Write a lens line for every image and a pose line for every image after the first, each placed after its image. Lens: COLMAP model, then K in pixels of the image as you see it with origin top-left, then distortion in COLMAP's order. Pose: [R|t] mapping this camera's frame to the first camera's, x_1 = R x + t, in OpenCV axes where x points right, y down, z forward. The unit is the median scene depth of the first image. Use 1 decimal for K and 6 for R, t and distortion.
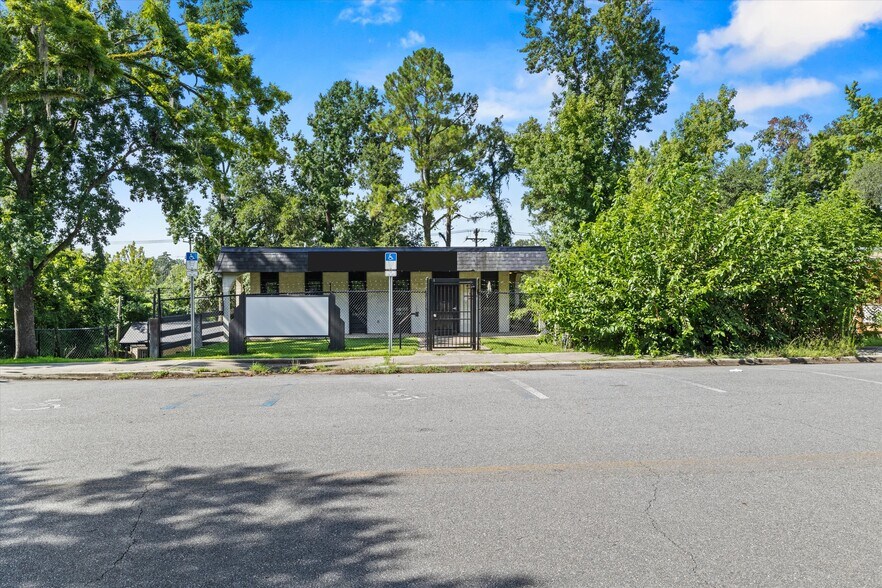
lens RADIAL K [[619.7, 0, 441.0], [0, 619.7, 294.0], [0, 0, 1]] dist [0.007517, 0.001493]
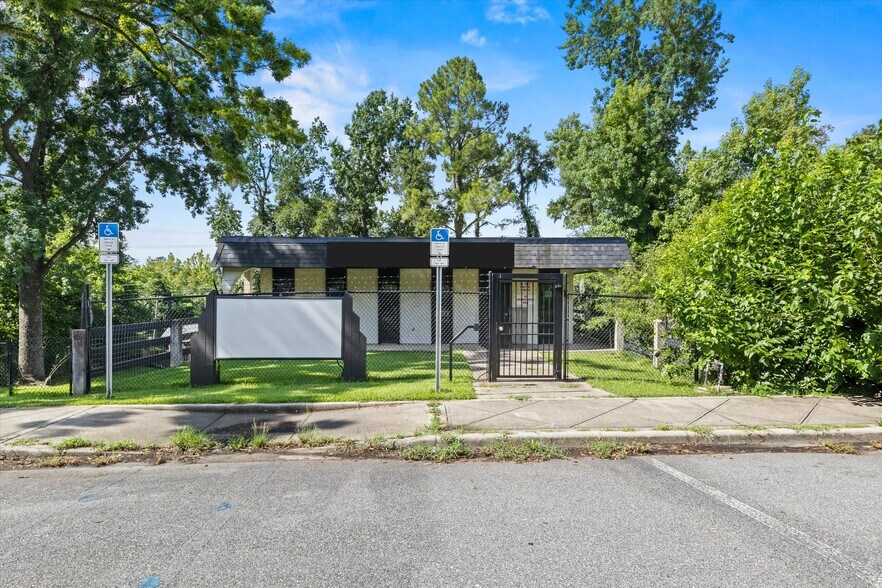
lens RADIAL K [[510.4, 0, 441.0], [0, 510.4, 294.0], [0, 0, 1]] dist [0.018557, -0.000130]
pose [[0.999240, 0.009004, -0.037920, -0.020435], [-0.009193, 0.999946, -0.004811, 0.000119], [0.037875, 0.005156, 0.999269, 0.168758]]
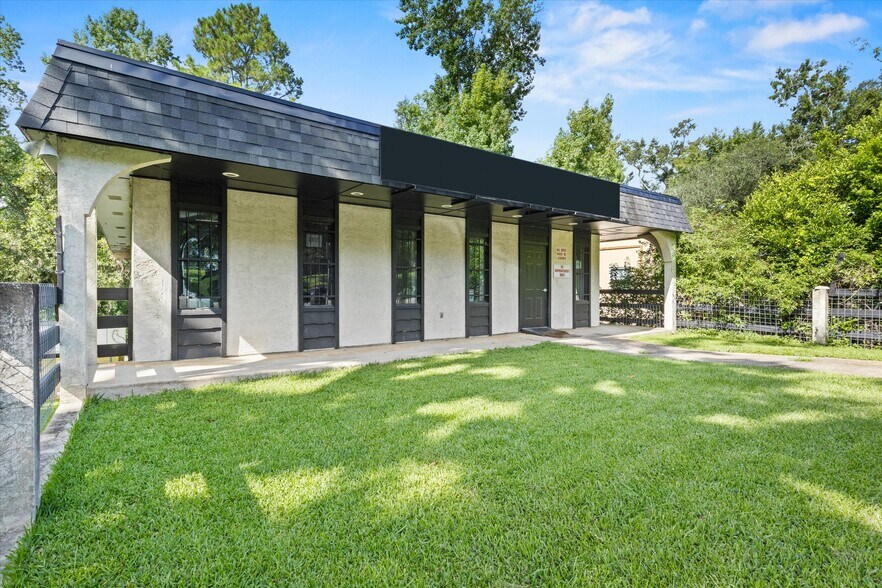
lens RADIAL K [[436.5, 0, 441.0], [0, 436.5, 294.0], [0, 0, 1]] dist [0.010581, 0.000029]
pose [[0.829037, 0.003945, 0.559179, -0.158415], [-0.002145, 0.999990, -0.003874, 0.014984], [-0.559189, 0.002013, 0.829038, 0.370954]]
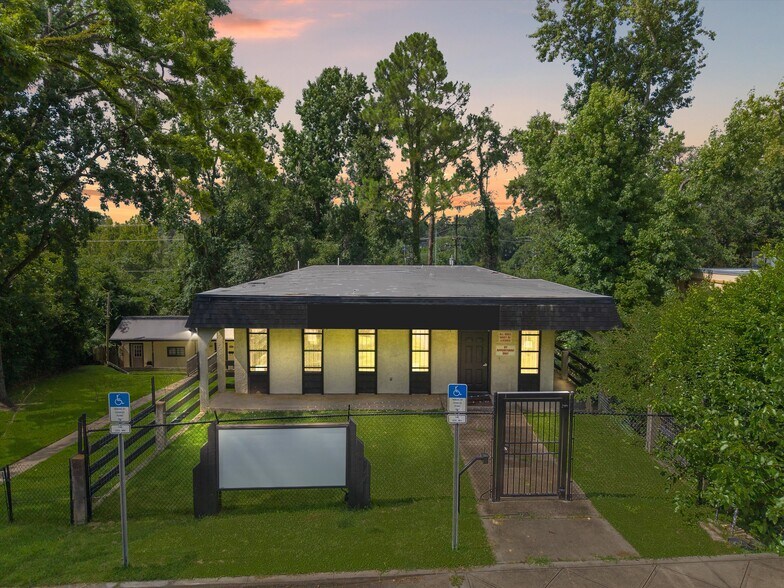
lens RADIAL K [[520.1, 0, 392.0], [0, 520.1, 294.0], [0, 0, 1]] dist [0.024743, -0.028291]
pose [[0.999648, 0.013569, -0.022809, -0.045341], [-0.011632, 0.996482, 0.082996, -0.065516], [0.023855, -0.082701, 0.996289, 0.173240]]
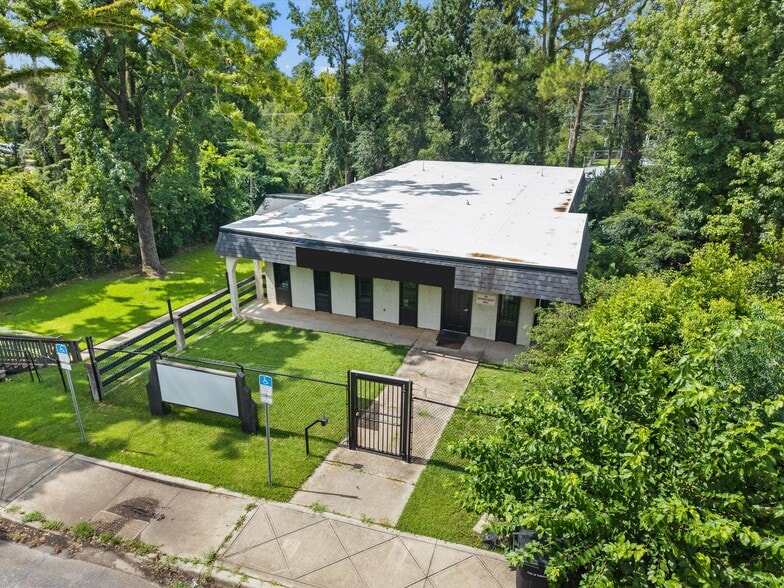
lens RADIAL K [[520.1, 0, 392.0], [0, 520.1, 294.0], [0, 0, 1]] dist [0.024743, -0.028291]
pose [[0.923142, 0.151158, -0.353497, 0.093600], [-0.015880, 0.933672, 0.357777, -0.133406], [0.384131, -0.324665, 0.864312, 0.182884]]
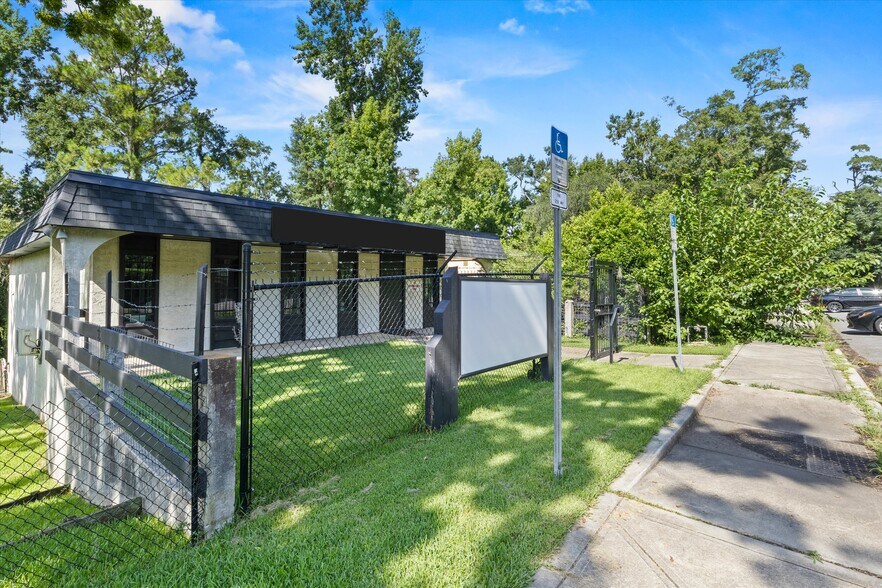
lens RADIAL K [[442.1, 0, 438.7], [0, 442.1, 282.6], [0, 0, 1]] dist [0.003121, -0.000864]
pose [[0.693481, 0.014395, 0.720331, -0.194558], [-0.004659, 0.999869, -0.015495, 0.003794], [-0.720460, 0.007390, 0.693457, 0.291297]]
